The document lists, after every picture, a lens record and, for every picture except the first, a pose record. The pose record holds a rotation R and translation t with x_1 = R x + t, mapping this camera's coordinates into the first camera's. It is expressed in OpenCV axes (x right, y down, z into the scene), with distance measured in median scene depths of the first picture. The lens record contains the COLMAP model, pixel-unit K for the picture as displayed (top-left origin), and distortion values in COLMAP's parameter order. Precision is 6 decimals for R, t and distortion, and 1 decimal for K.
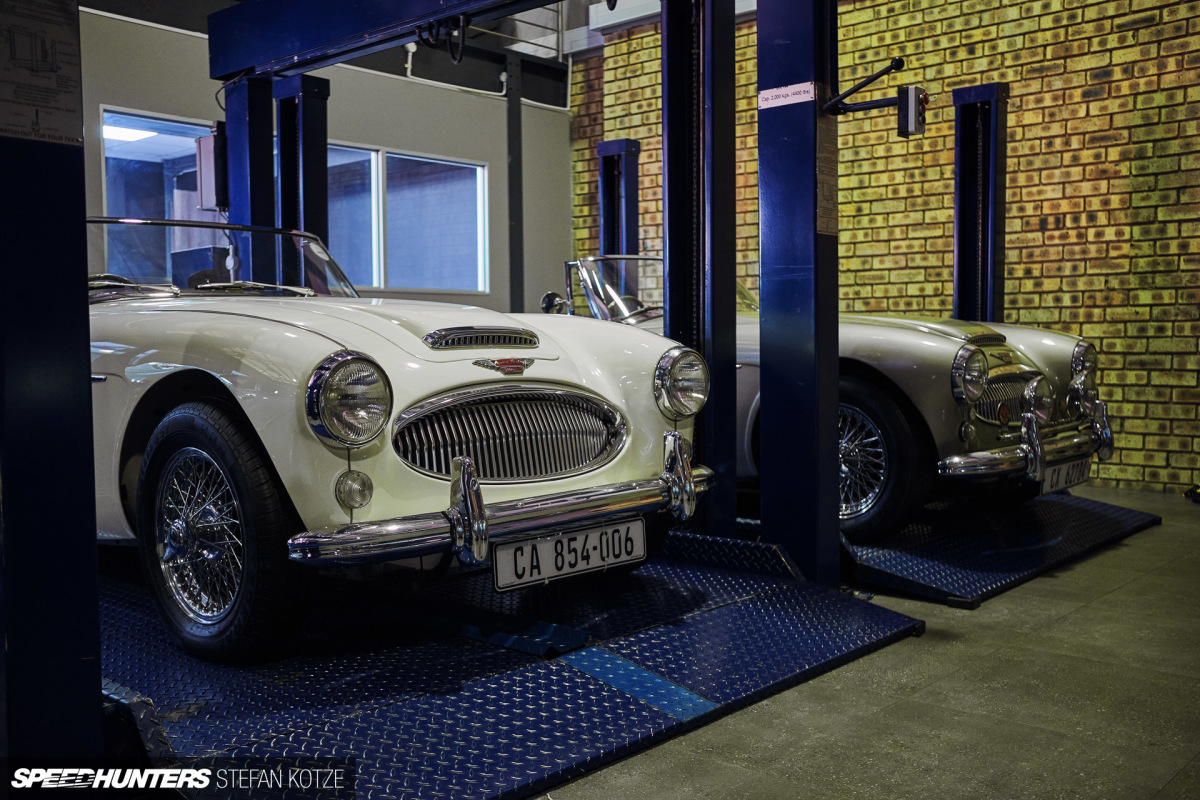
lens RADIAL K [[1135.2, 0, 610.0], [0, 1135.2, 393.3], [0, 0, 1]] dist [-0.002614, 0.000000]
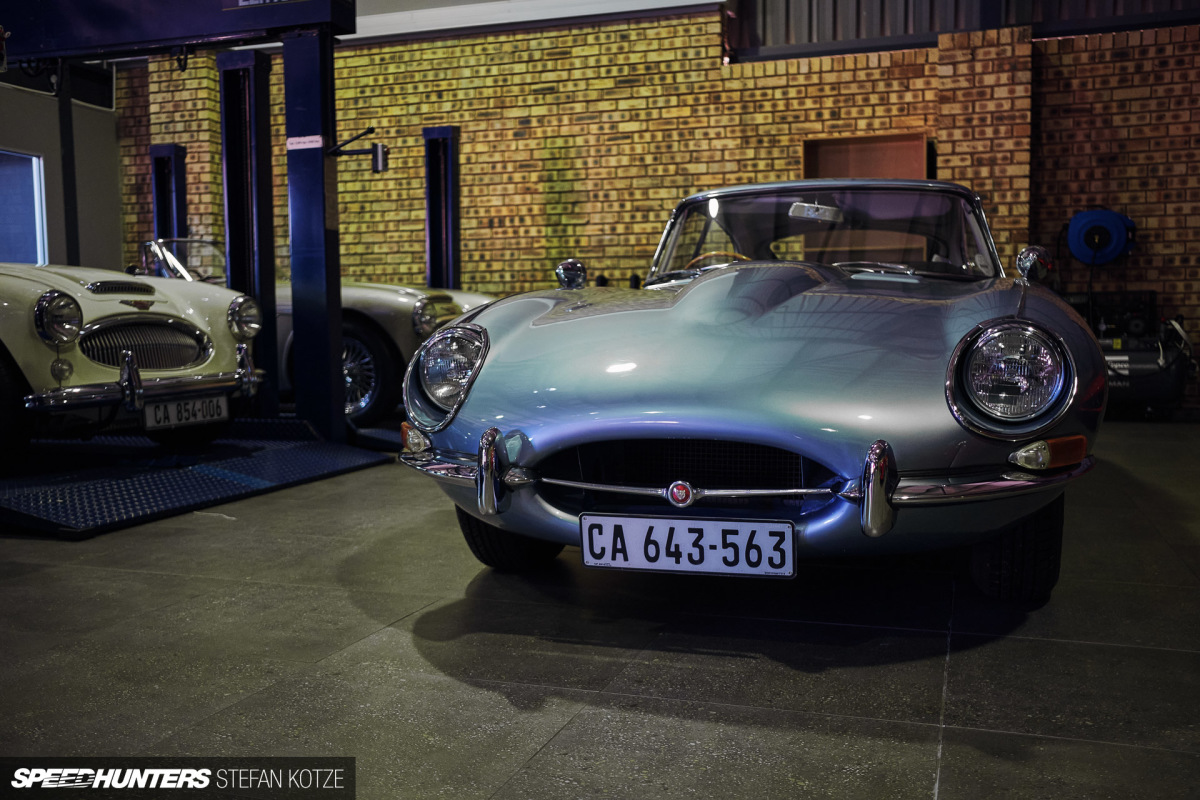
lens RADIAL K [[1135.2, 0, 591.7], [0, 1135.2, 403.1], [0, 0, 1]] dist [-0.002614, 0.000000]
pose [[0.922414, -0.029847, 0.385047, -0.063954], [0.021692, 0.999439, 0.025508, 0.047934], [-0.385592, -0.015176, 0.922545, -0.413032]]
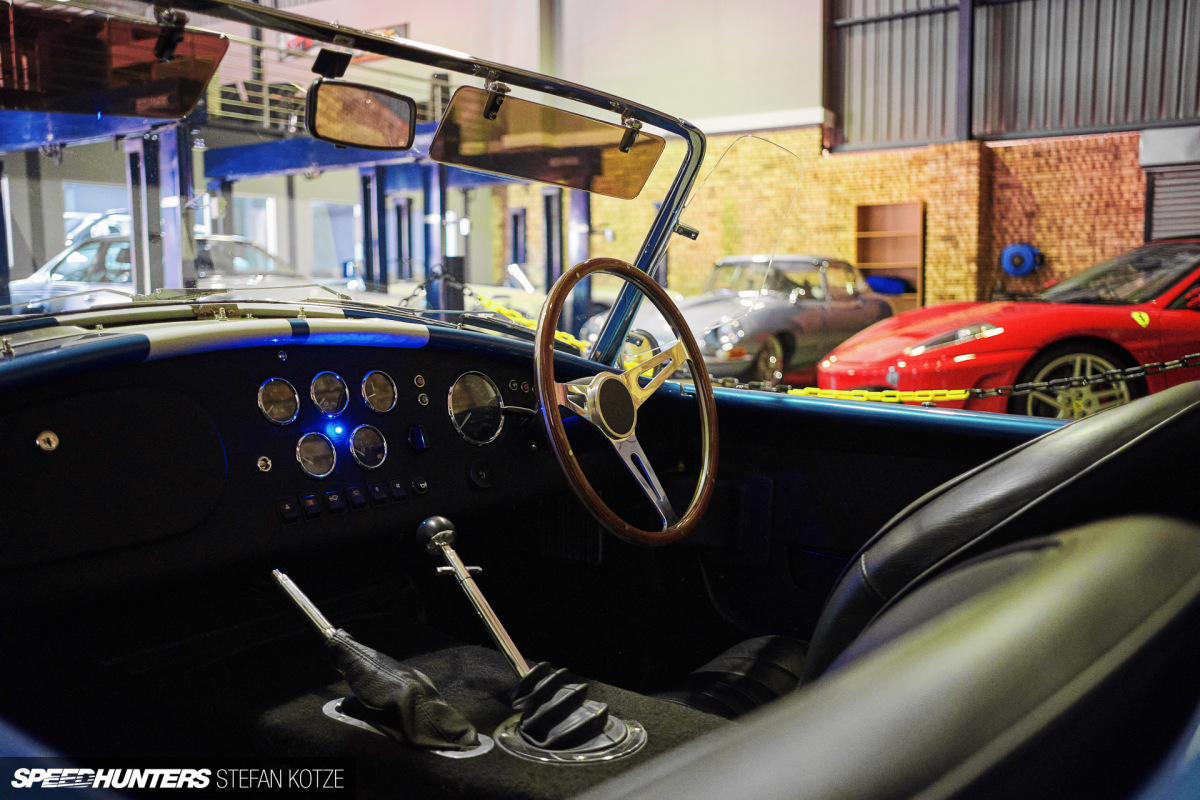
lens RADIAL K [[1135.2, 0, 592.5], [0, 1135.2, 411.5], [0, 0, 1]] dist [-0.002614, 0.000000]
pose [[0.994324, -0.009732, 0.105953, -0.115301], [0.003245, 0.998118, 0.061231, 0.064309], [-0.106349, -0.060539, 0.992484, -1.648249]]
